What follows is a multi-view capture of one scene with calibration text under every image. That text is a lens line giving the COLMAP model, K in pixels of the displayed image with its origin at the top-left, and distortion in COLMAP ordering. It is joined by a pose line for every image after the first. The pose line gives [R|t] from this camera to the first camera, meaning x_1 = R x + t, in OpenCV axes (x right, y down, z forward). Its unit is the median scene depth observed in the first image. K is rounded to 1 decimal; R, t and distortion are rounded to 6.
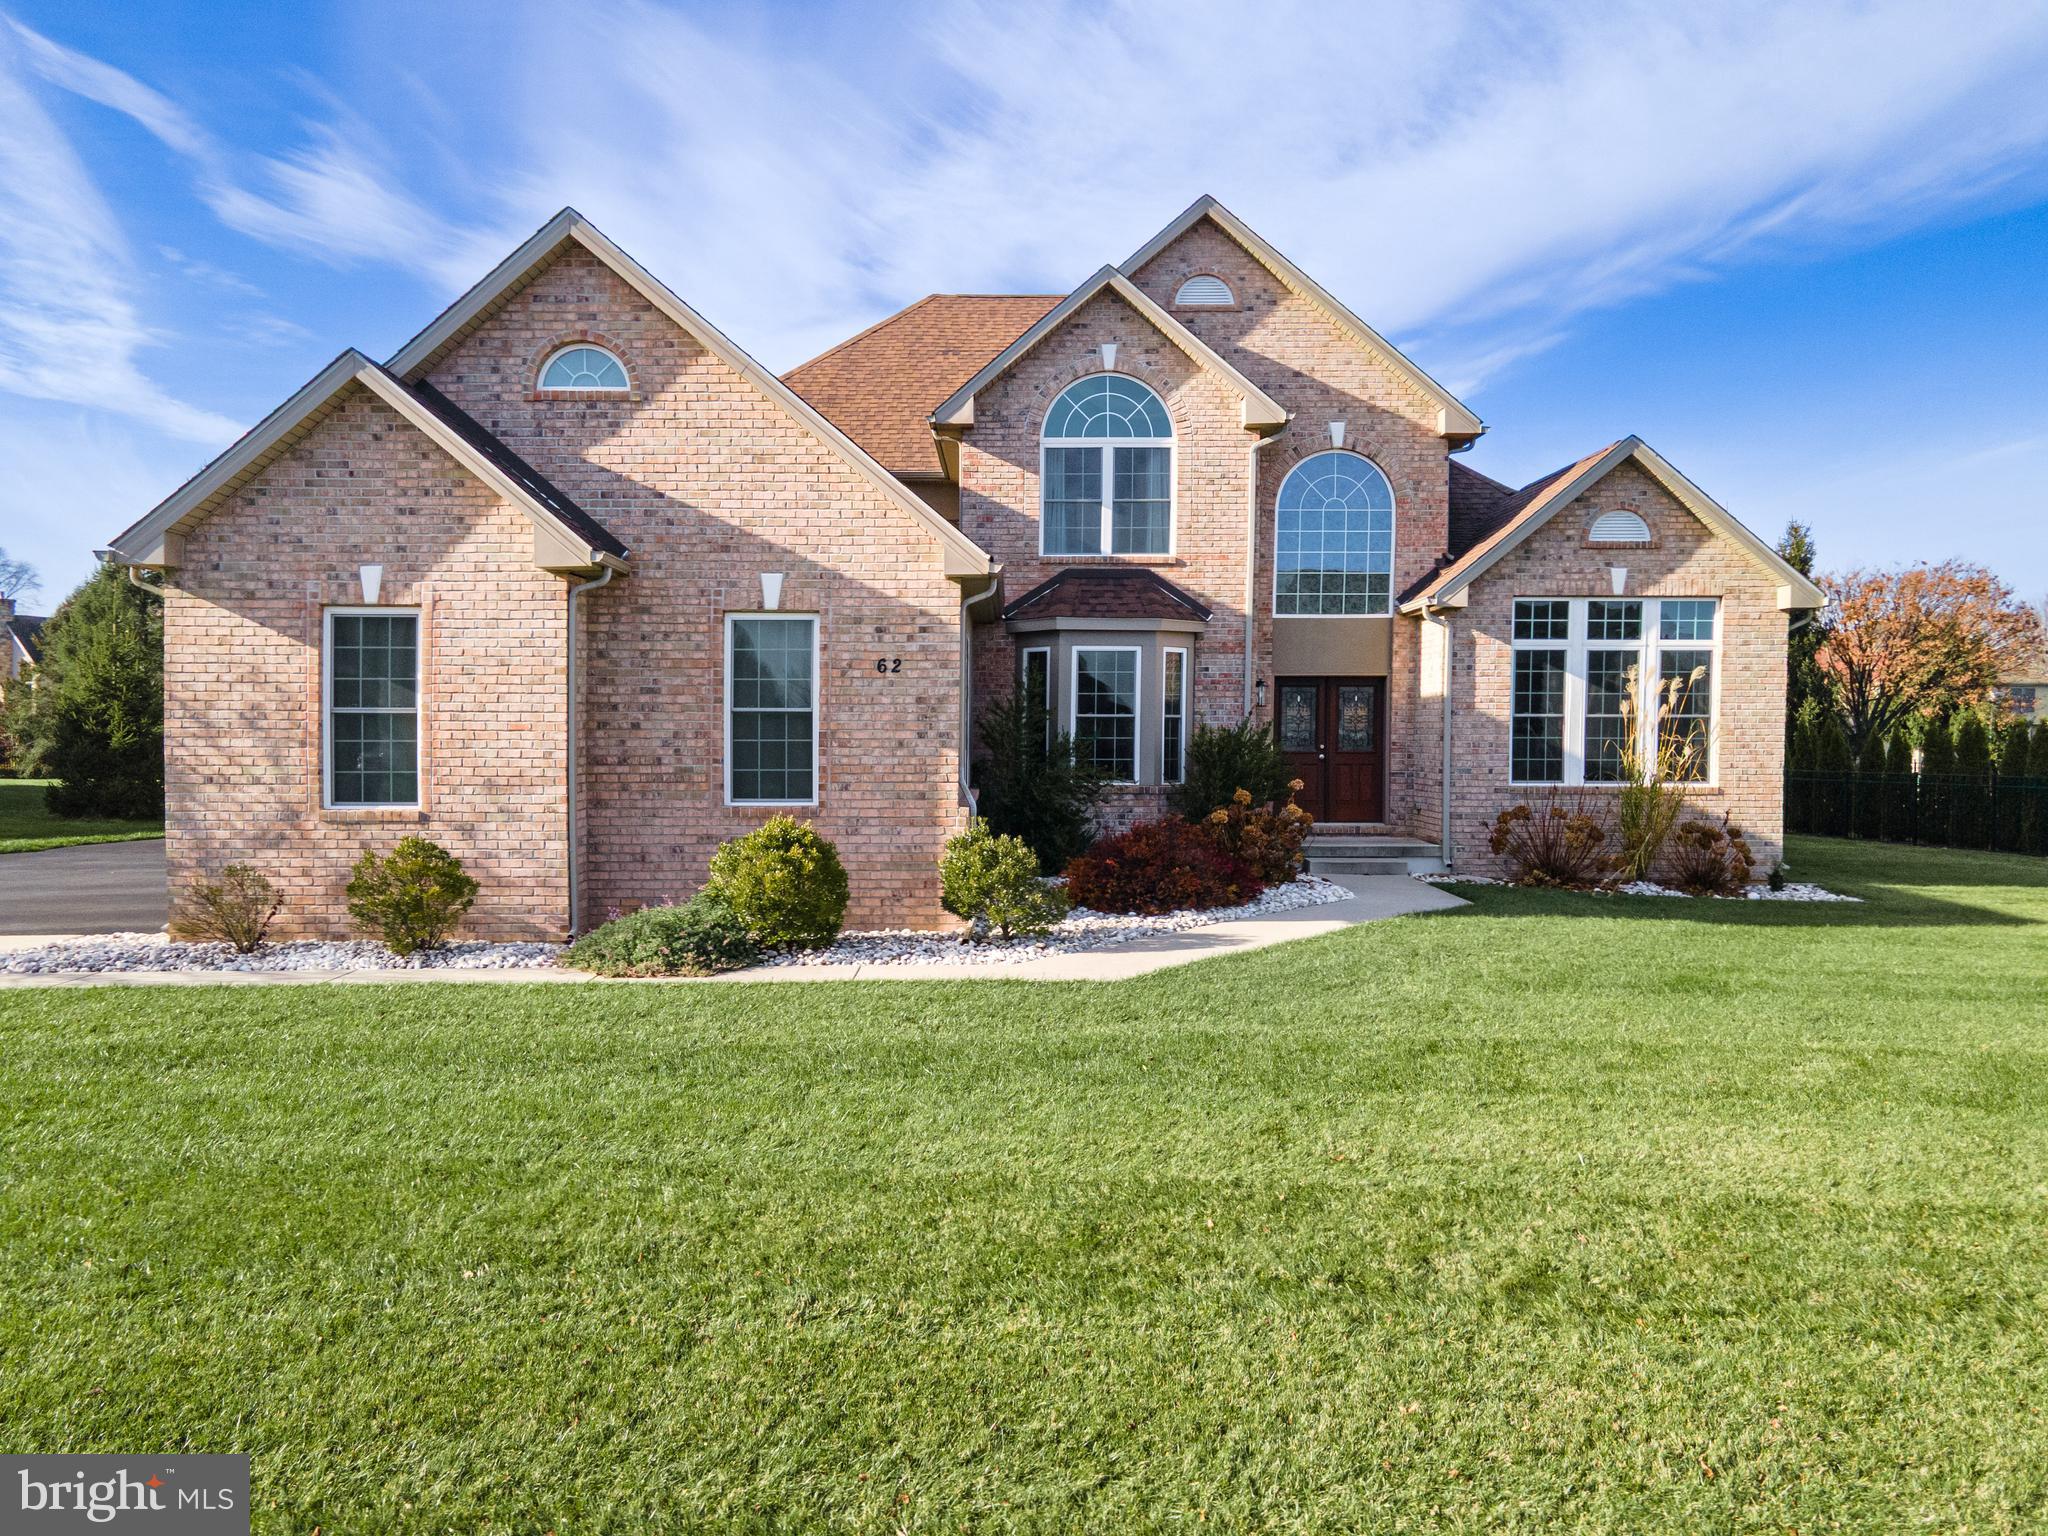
lens RADIAL K [[1435.9, 0, 1024.0], [0, 1435.9, 768.0], [0, 0, 1]] dist [0.039876, 0.002440]
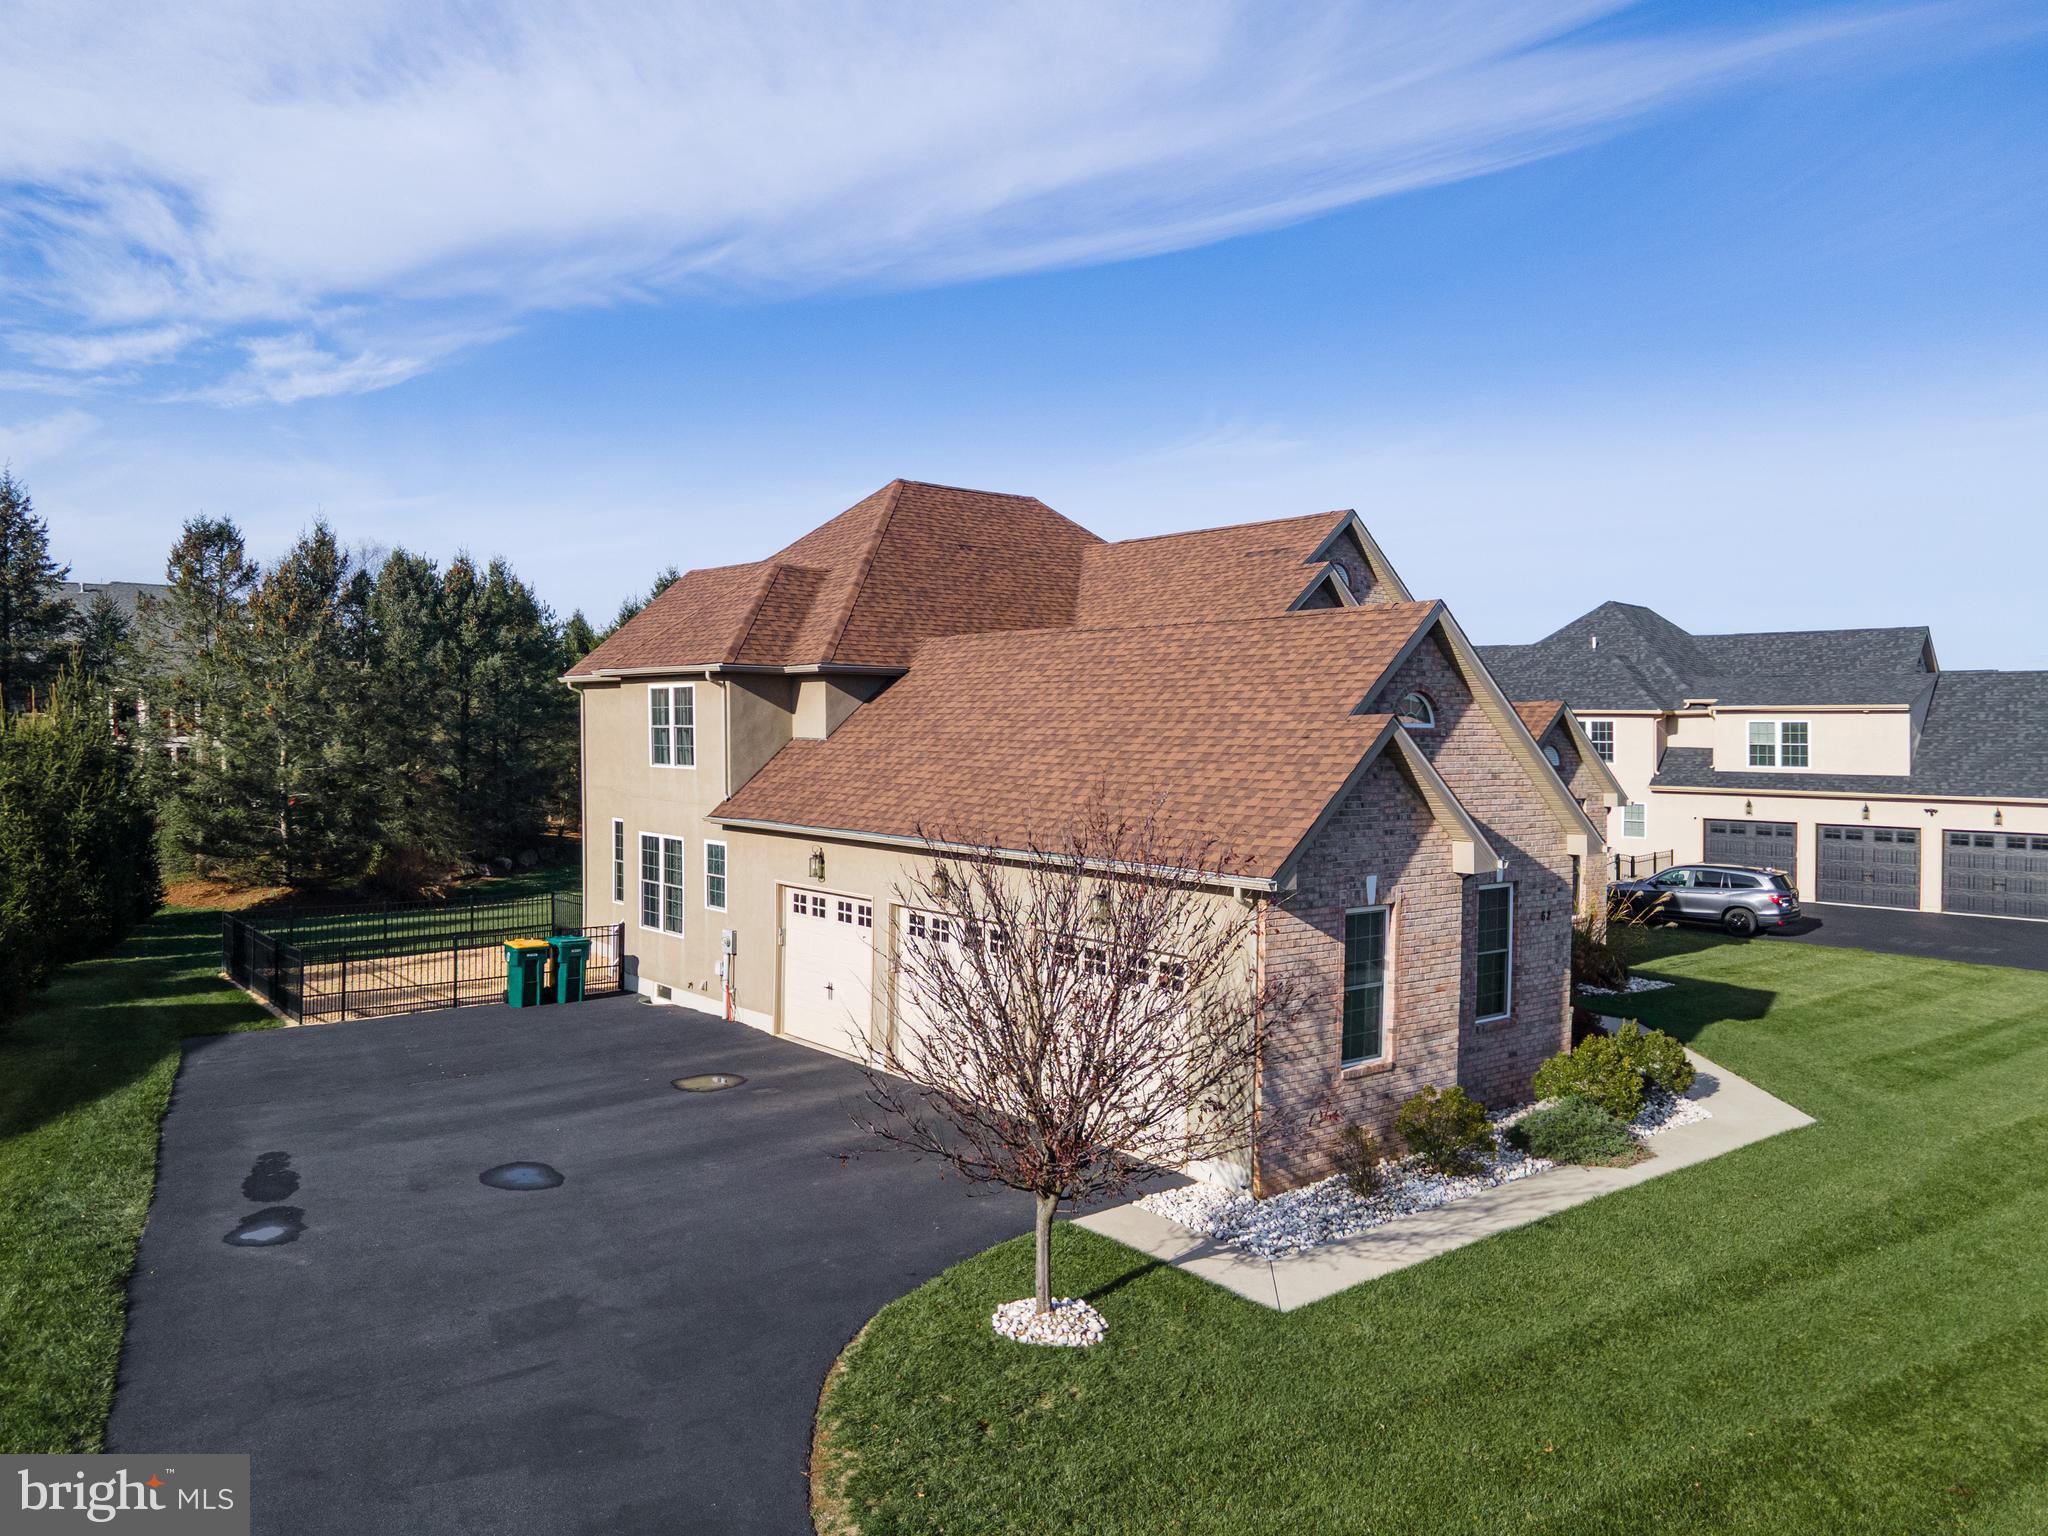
lens RADIAL K [[1435.9, 0, 1024.0], [0, 1435.9, 768.0], [0, 0, 1]] dist [0.039876, 0.002440]
pose [[0.782350, -0.009258, 0.622770, -1.486265], [0.005436, 0.999953, 0.008037, -0.246915], [-0.622815, -0.002903, 0.782364, 0.191825]]
